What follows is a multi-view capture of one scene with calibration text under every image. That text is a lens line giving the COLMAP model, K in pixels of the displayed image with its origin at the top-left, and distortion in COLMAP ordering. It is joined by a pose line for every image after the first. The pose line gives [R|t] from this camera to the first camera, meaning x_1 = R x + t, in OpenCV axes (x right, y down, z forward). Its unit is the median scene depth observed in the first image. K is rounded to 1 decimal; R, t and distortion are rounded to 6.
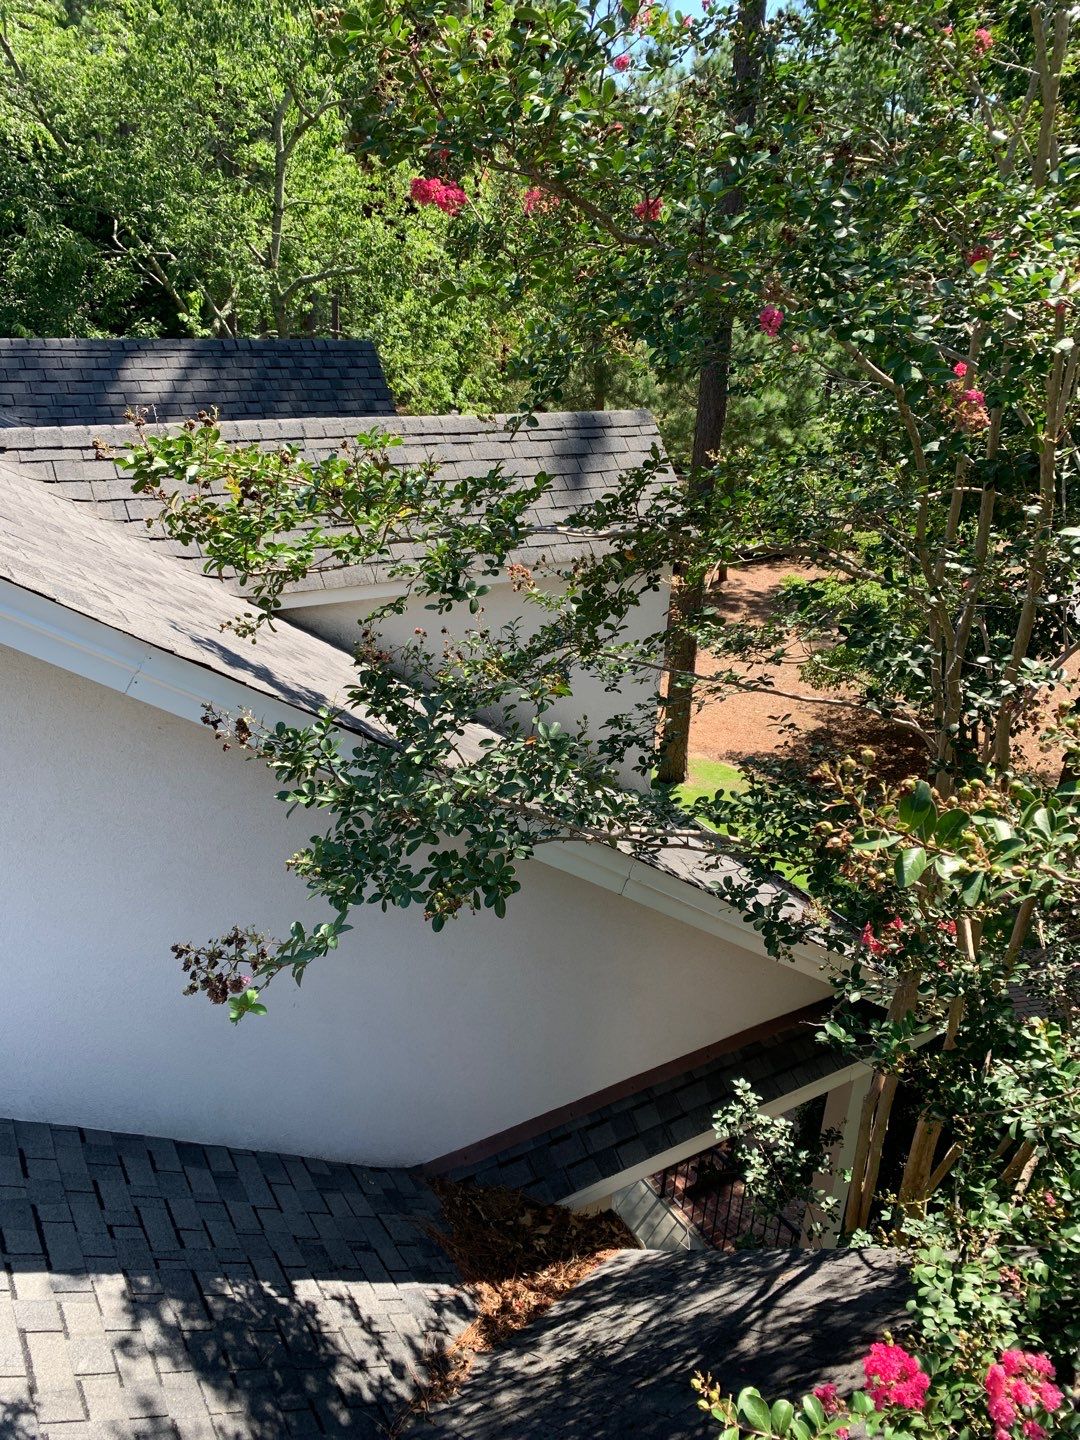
lens RADIAL K [[1156.1, 0, 571.1], [0, 1156.1, 715.4], [0, 0, 1]] dist [-0.006449, -0.000055]
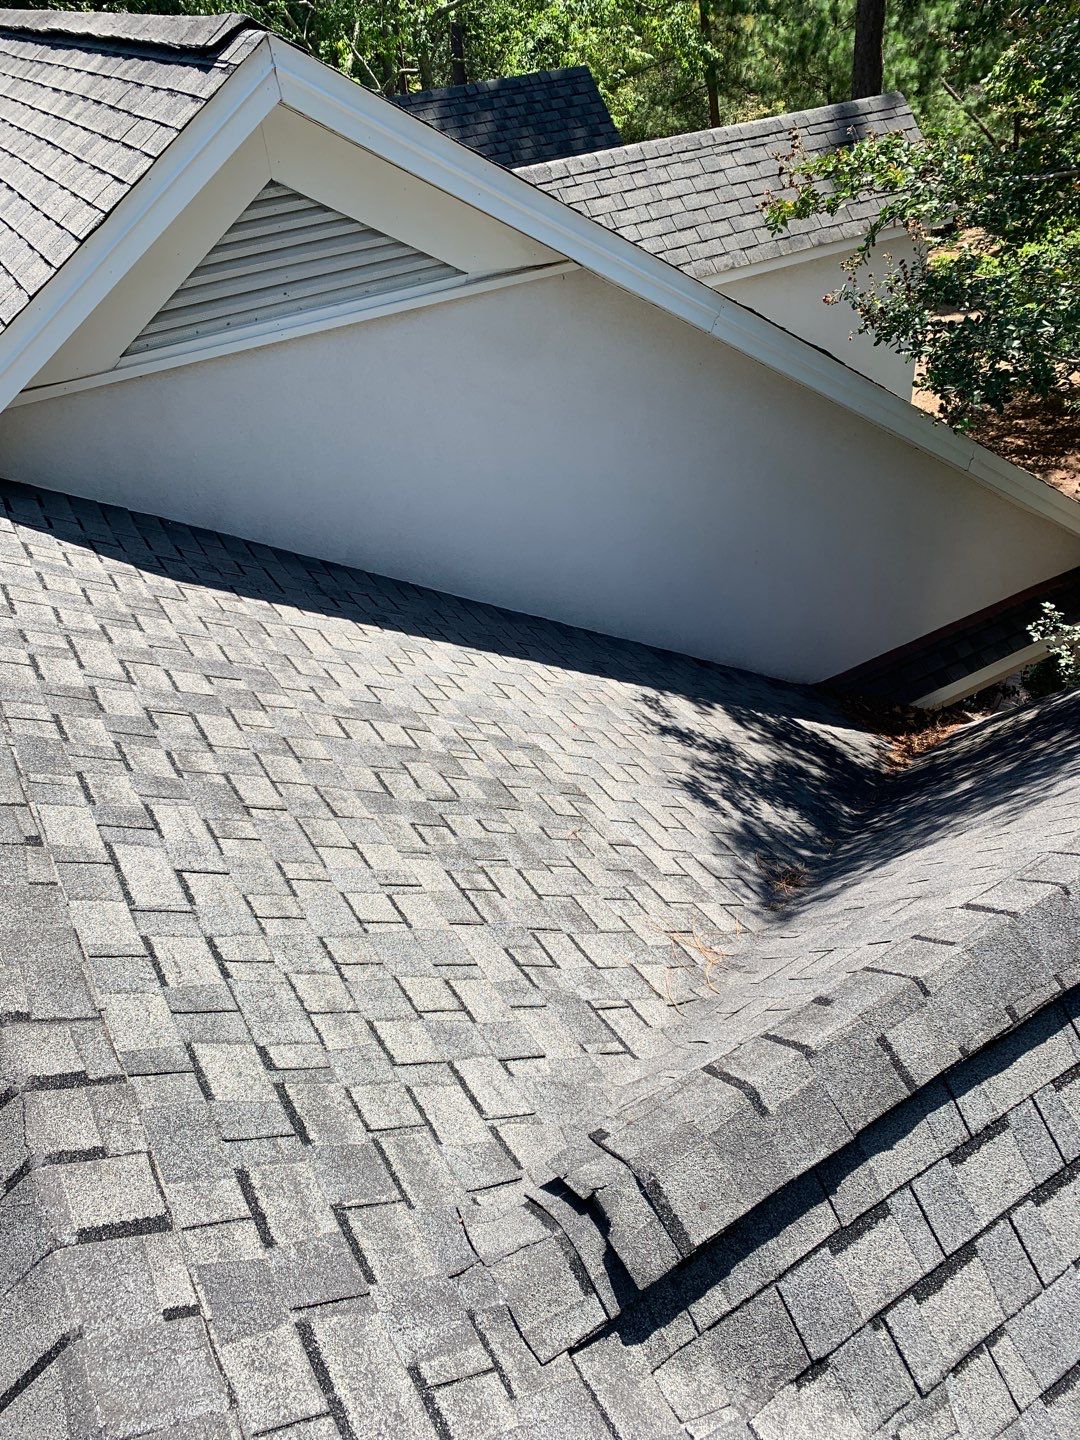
lens RADIAL K [[1117.8, 0, 547.3], [0, 1117.8, 711.8], [0, 0, 1]] dist [0.005030, -0.029281]
pose [[0.987500, -0.090368, -0.129141, -0.248192], [0.117231, 0.968765, 0.218520, 0.067831], [0.105360, -0.230928, 0.967250, -0.343470]]
